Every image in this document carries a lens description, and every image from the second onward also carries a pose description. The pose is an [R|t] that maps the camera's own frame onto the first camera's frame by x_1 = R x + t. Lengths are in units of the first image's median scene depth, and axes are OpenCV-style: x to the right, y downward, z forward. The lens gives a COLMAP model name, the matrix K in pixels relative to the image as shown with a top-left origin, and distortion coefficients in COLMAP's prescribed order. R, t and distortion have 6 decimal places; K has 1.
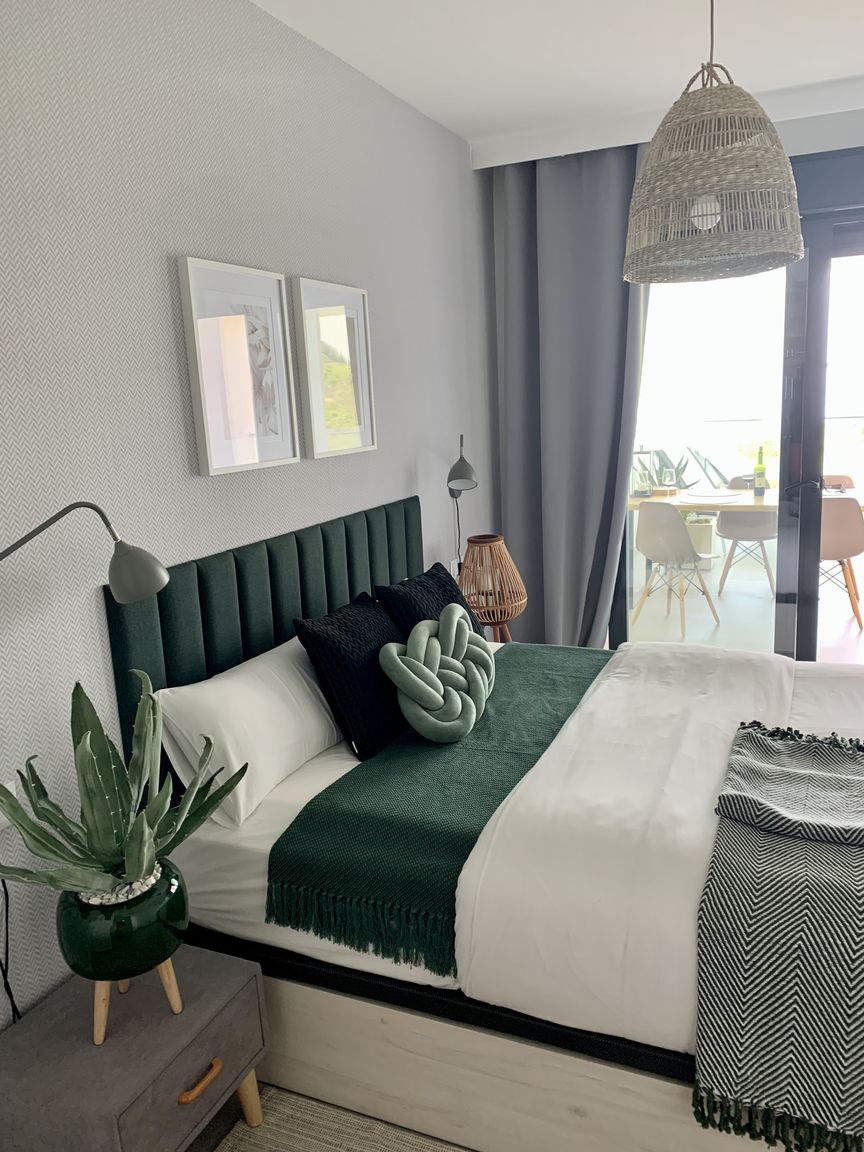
lens RADIAL K [[877.6, 0, 436.8], [0, 877.6, 580.9], [0, 0, 1]] dist [0.063015, -0.087576]
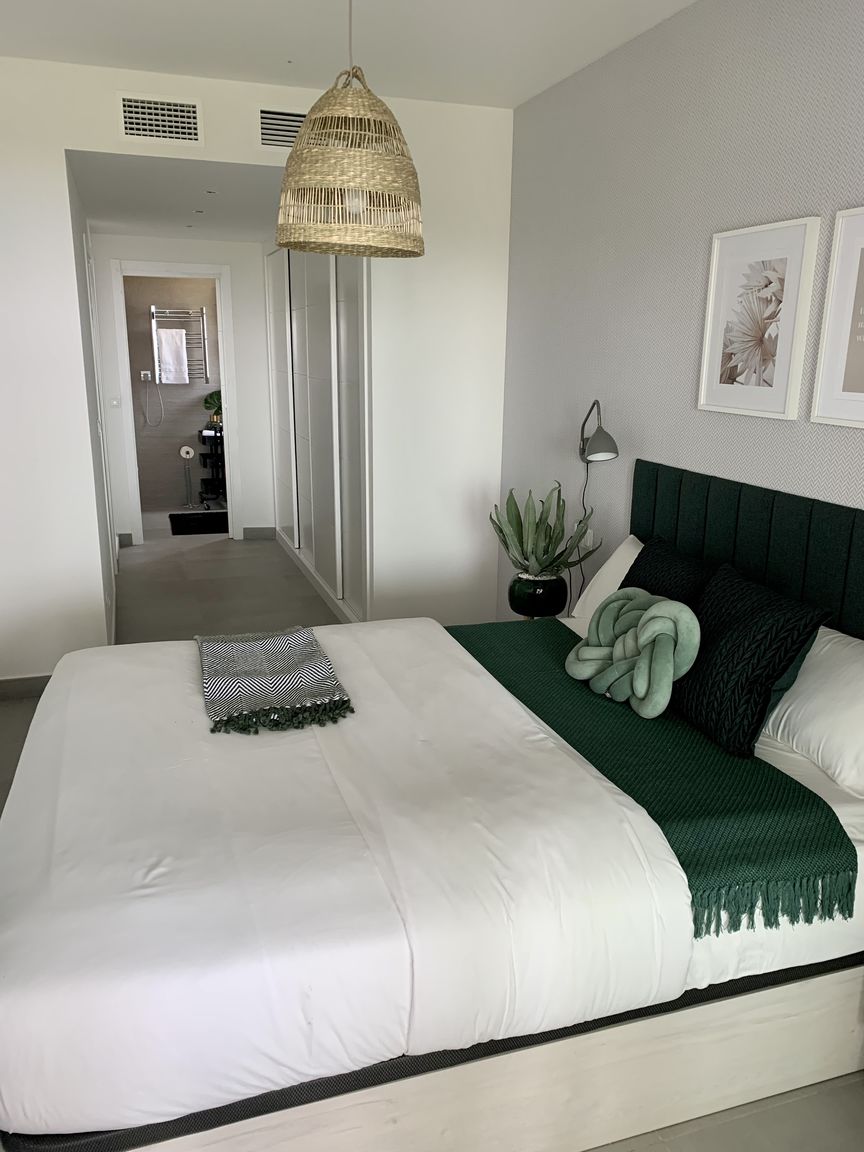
lens RADIAL K [[877.6, 0, 436.8], [0, 877.6, 580.9], [0, 0, 1]] dist [0.063015, -0.087576]
pose [[-0.741641, 0.207203, -0.637993, 0.884768], [-0.119773, 0.894910, 0.429874, -0.400938], [0.660017, 0.395226, -0.638885, 1.665479]]
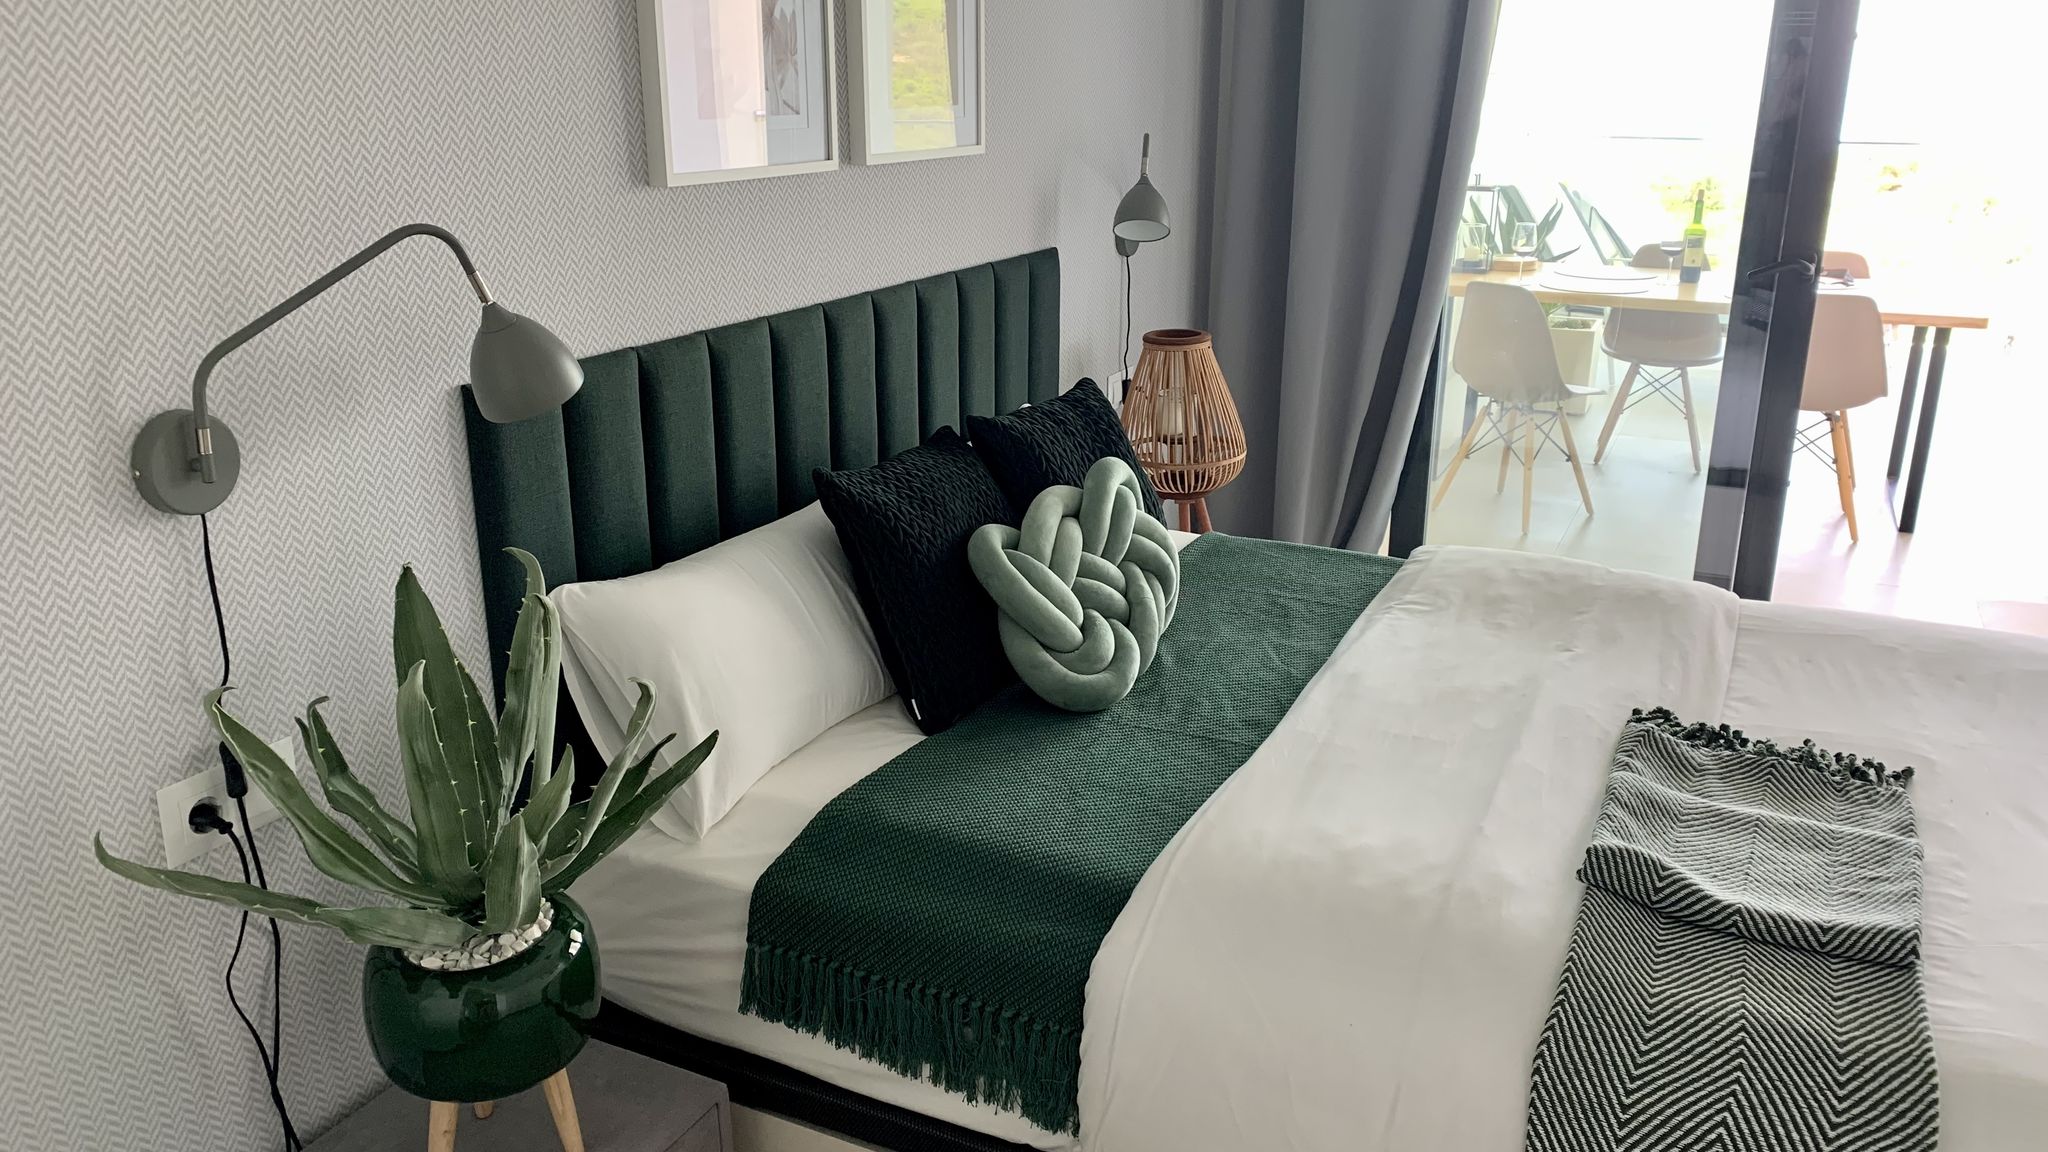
lens RADIAL K [[1550.3, 0, 1024.0], [0, 1550.3, 576.0], [0, 0, 1]] dist [0.076446, -0.105249]
pose [[0.997749, 0.061264, -0.027272, -0.004624], [-0.057875, 0.992101, 0.111290, -0.004855], [0.033875, -0.109461, 0.993414, 0.052401]]
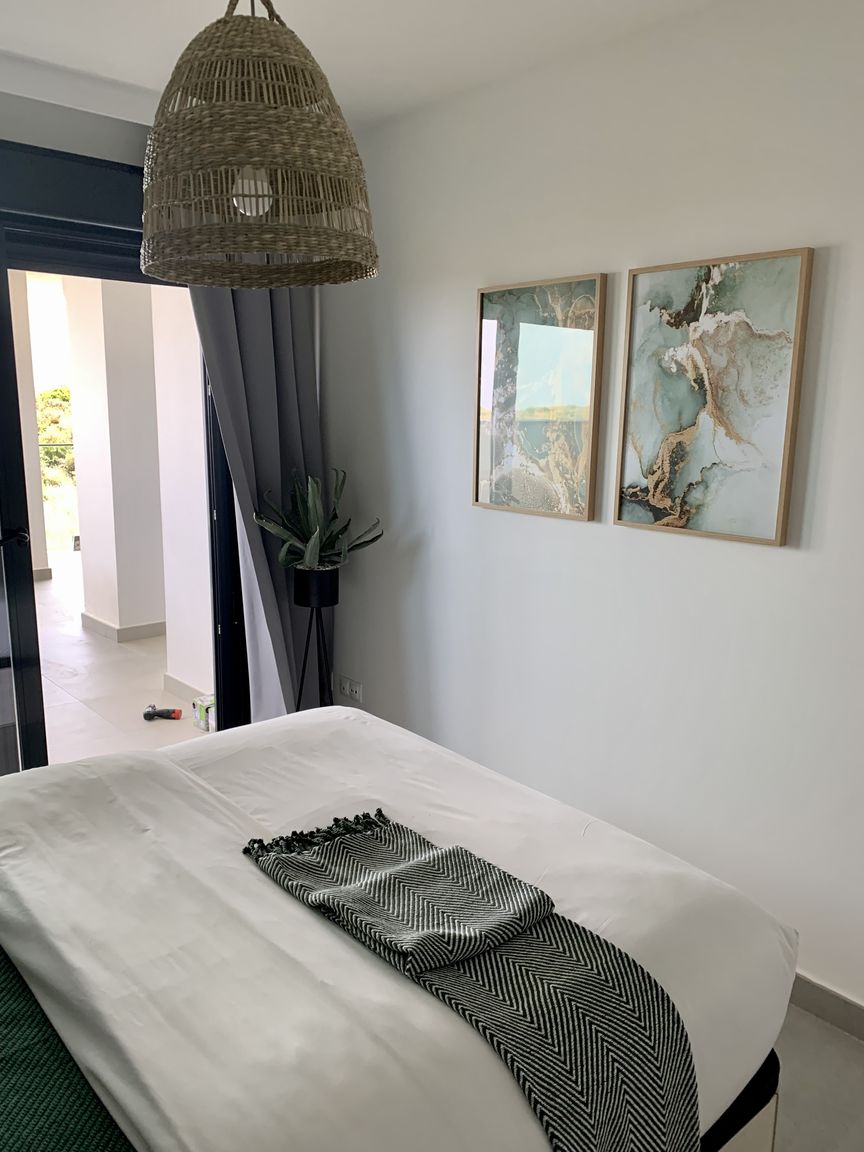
lens RADIAL K [[877.6, 0, 436.8], [0, 877.6, 580.9], [0, 0, 1]] dist [0.063015, -0.087576]
pose [[0.424874, -0.121458, 0.897067, -0.272971], [0.151655, 0.986503, 0.061740, -0.102588], [-0.892459, 0.109814, 0.437559, 0.485368]]
